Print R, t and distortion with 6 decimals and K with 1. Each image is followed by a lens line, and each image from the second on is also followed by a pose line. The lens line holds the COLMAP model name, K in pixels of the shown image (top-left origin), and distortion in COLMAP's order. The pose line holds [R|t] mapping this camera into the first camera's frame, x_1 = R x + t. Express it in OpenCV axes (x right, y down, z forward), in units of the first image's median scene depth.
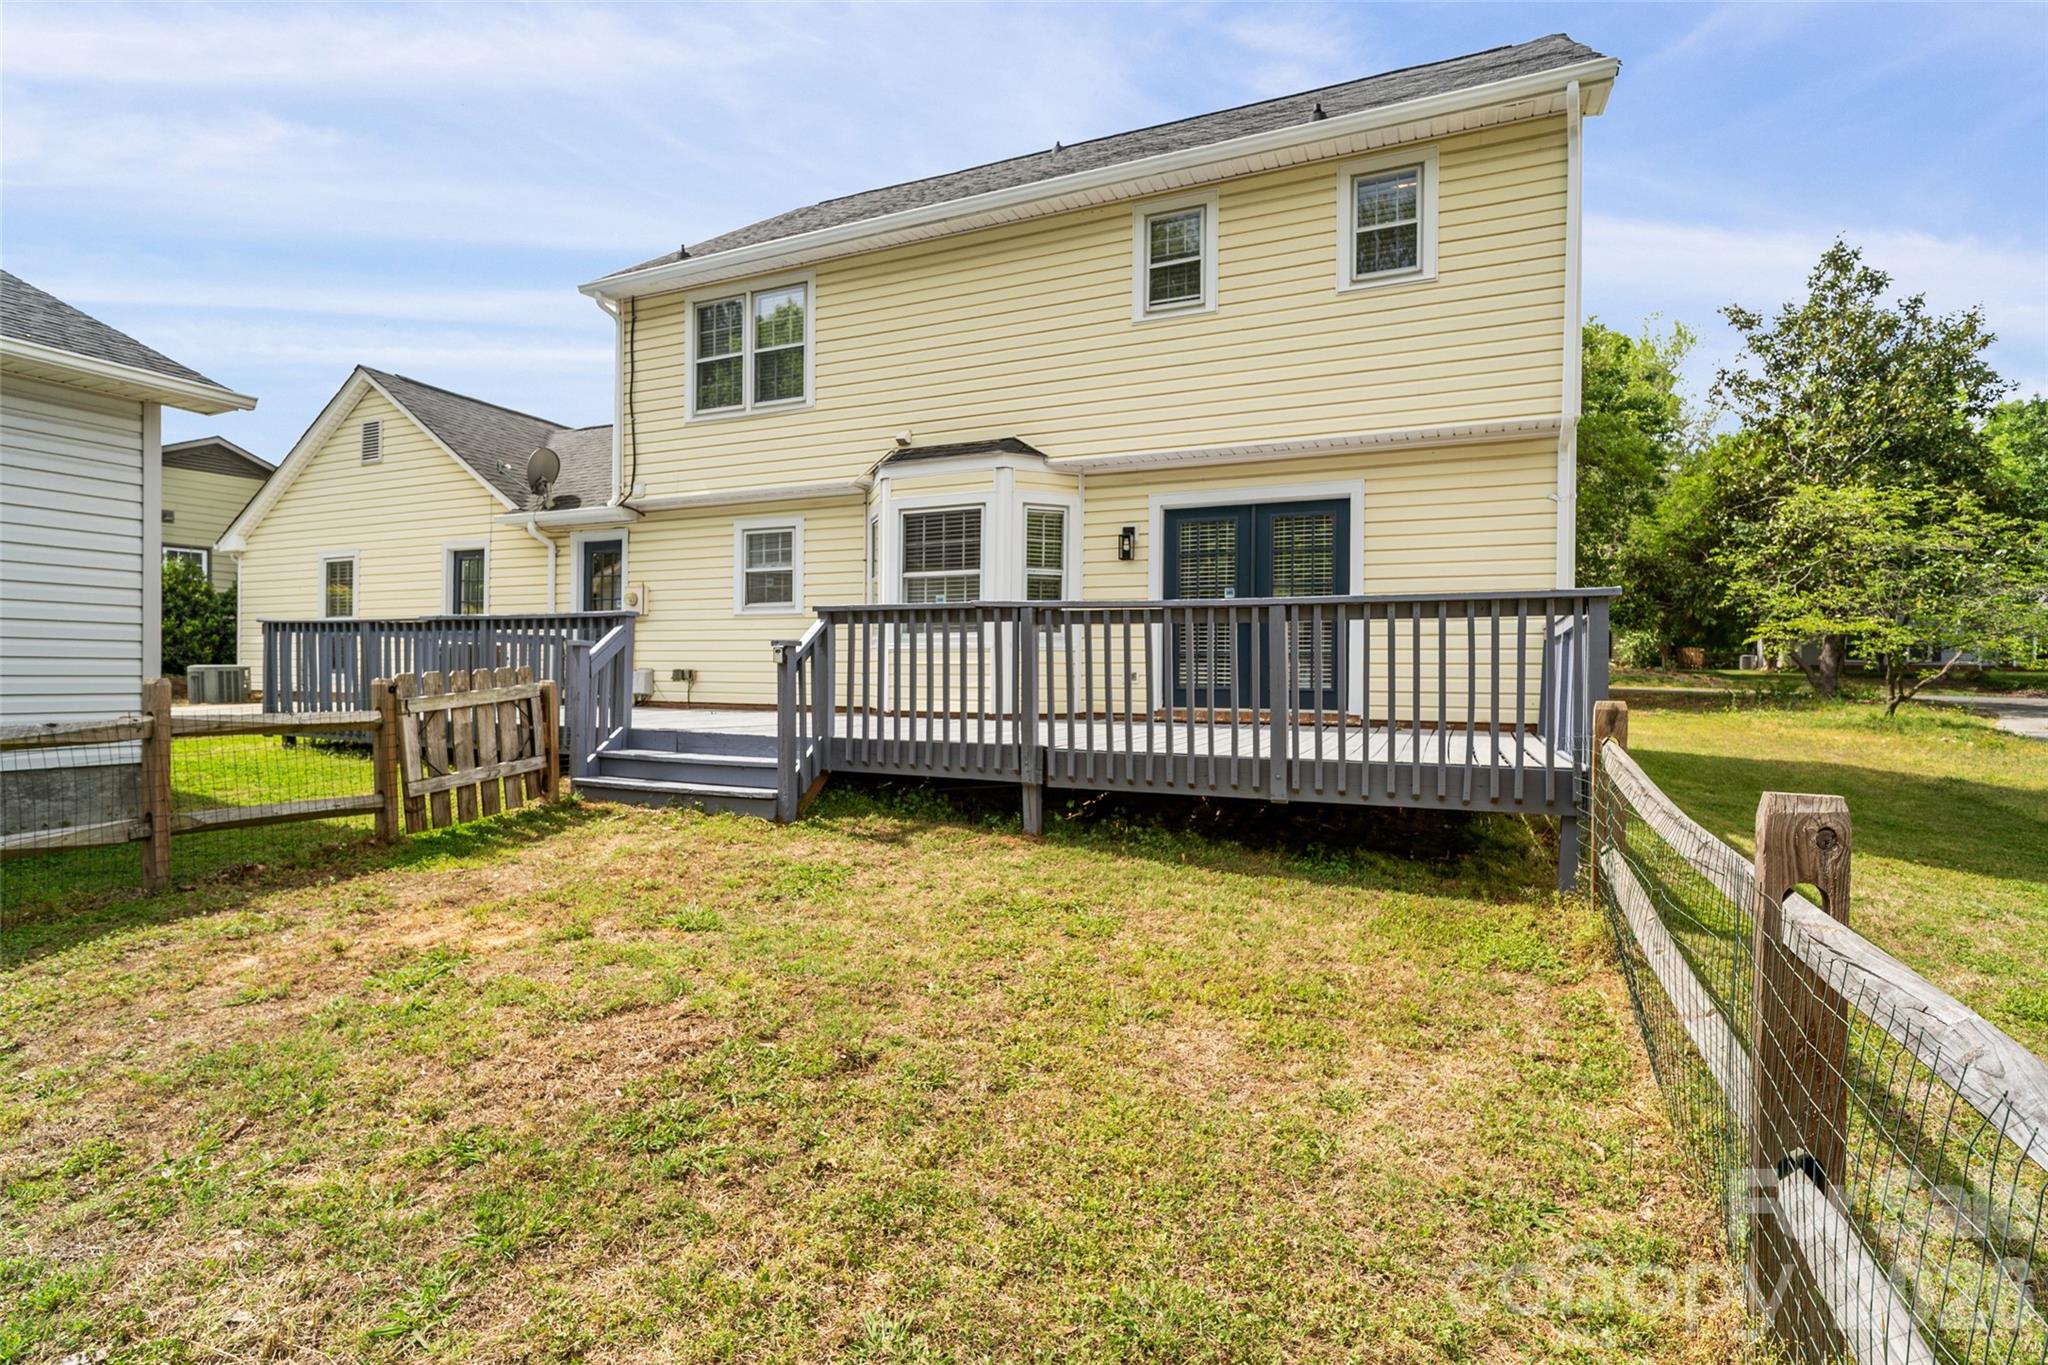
lens RADIAL K [[978.1, 0, 1026.4], [0, 978.1, 670.2], [0, 0, 1]] dist [-0.003669, 0.000606]
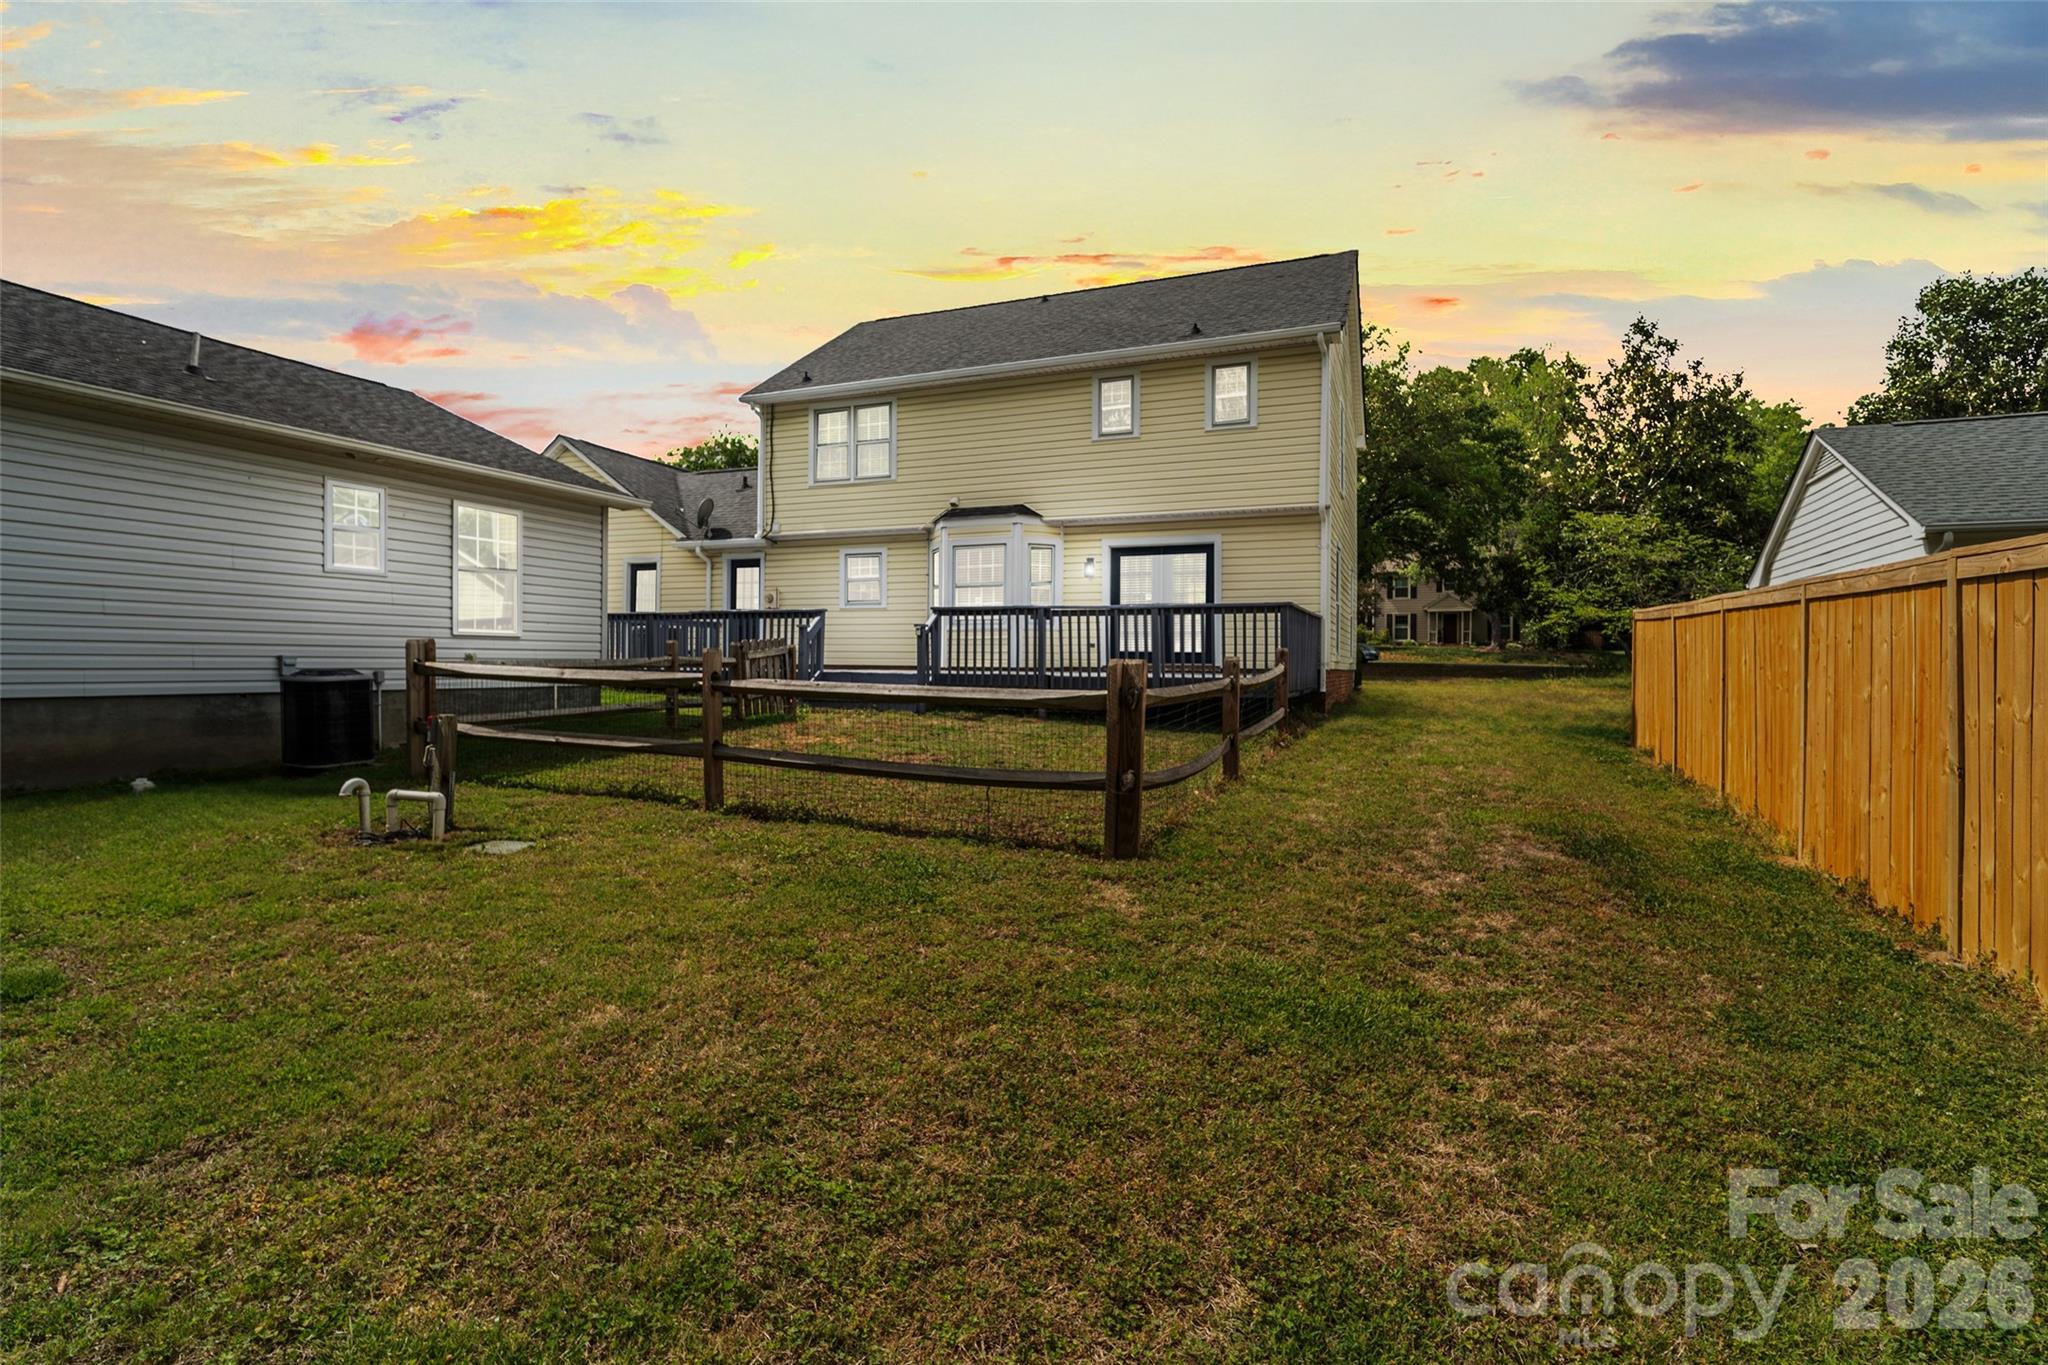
lens RADIAL K [[978.1, 0, 1026.4], [0, 978.1, 670.2], [0, 0, 1]] dist [-0.003669, 0.000606]
pose [[0.999502, -0.002811, 0.031420, -0.053895], [0.002340, 0.999884, 0.015036, 0.021083], [-0.031458, -0.014955, 0.999393, -0.629449]]
